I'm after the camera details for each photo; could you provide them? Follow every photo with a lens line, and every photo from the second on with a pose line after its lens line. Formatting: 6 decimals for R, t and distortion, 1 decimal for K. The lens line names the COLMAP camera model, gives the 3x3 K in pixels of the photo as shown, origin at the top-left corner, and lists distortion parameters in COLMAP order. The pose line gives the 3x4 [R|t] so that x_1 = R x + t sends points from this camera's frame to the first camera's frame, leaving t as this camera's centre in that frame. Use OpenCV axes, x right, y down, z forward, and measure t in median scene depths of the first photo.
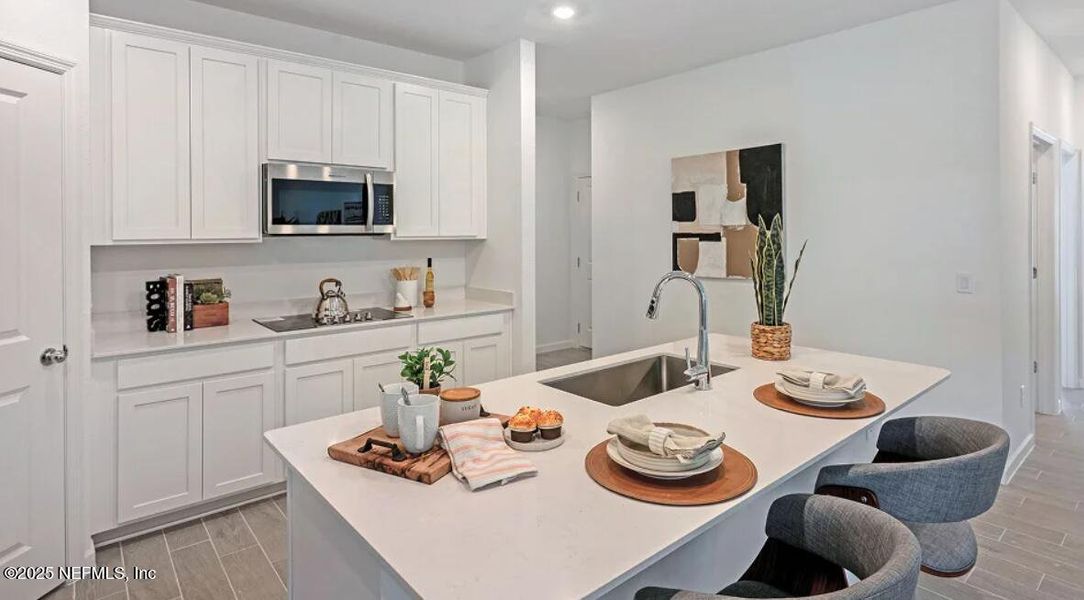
lens RADIAL K [[575.2, 0, 544.5], [0, 575.2, 230.2], [0, 0, 1]] dist [0.002785, 0.001375]
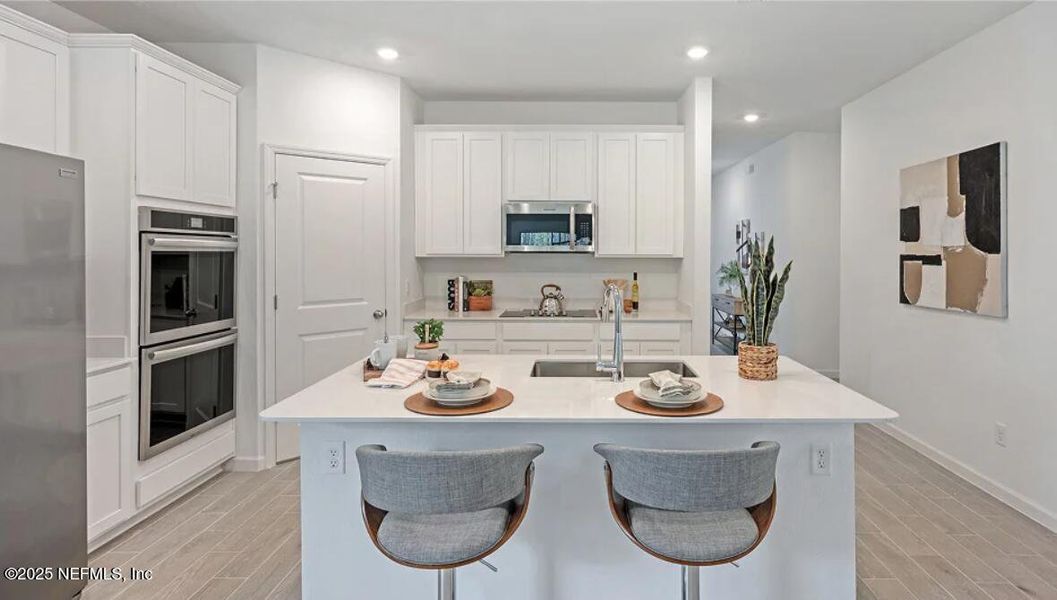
lens RADIAL K [[545.8, 0, 530.3], [0, 545.8, 253.9], [0, 0, 1]] dist [-0.000388, 0.000294]
pose [[0.731648, 0.011913, -0.681579, 0.445797], [-0.005838, 0.999920, 0.011210, -0.002808], [0.681658, -0.004223, 0.731659, 0.014161]]
